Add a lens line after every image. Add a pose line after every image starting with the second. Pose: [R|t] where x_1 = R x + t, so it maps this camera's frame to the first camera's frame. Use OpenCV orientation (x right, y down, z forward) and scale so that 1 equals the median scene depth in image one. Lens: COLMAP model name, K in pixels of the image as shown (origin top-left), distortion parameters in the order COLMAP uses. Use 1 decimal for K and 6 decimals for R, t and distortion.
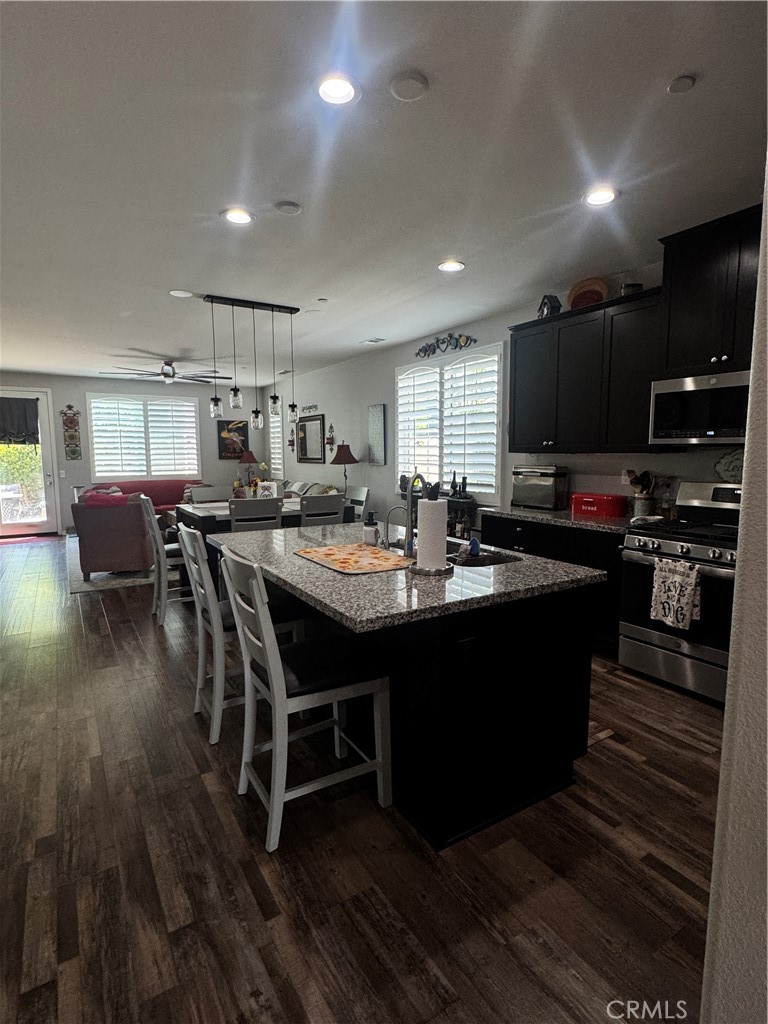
lens RADIAL K [[531.7, 0, 383.7], [0, 531.7, 512.8], [0, 0, 1]] dist [-0.003092, 0.001660]
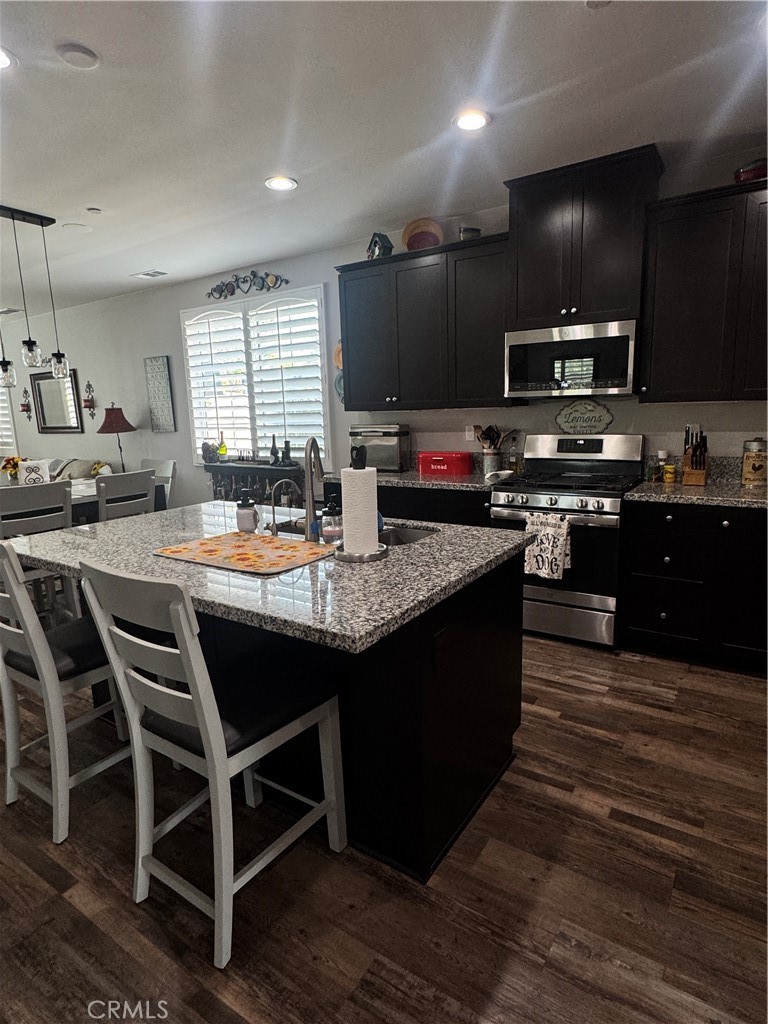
lens RADIAL K [[571.9, 0, 385.2], [0, 571.9, 513.3], [0, 0, 1]] dist [-0.006479, 0.005631]
pose [[0.907664, -0.099147, 0.407818, -0.166702], [0.075033, 0.994375, 0.074751, -0.013517], [-0.412935, -0.037249, 0.909998, 0.136244]]
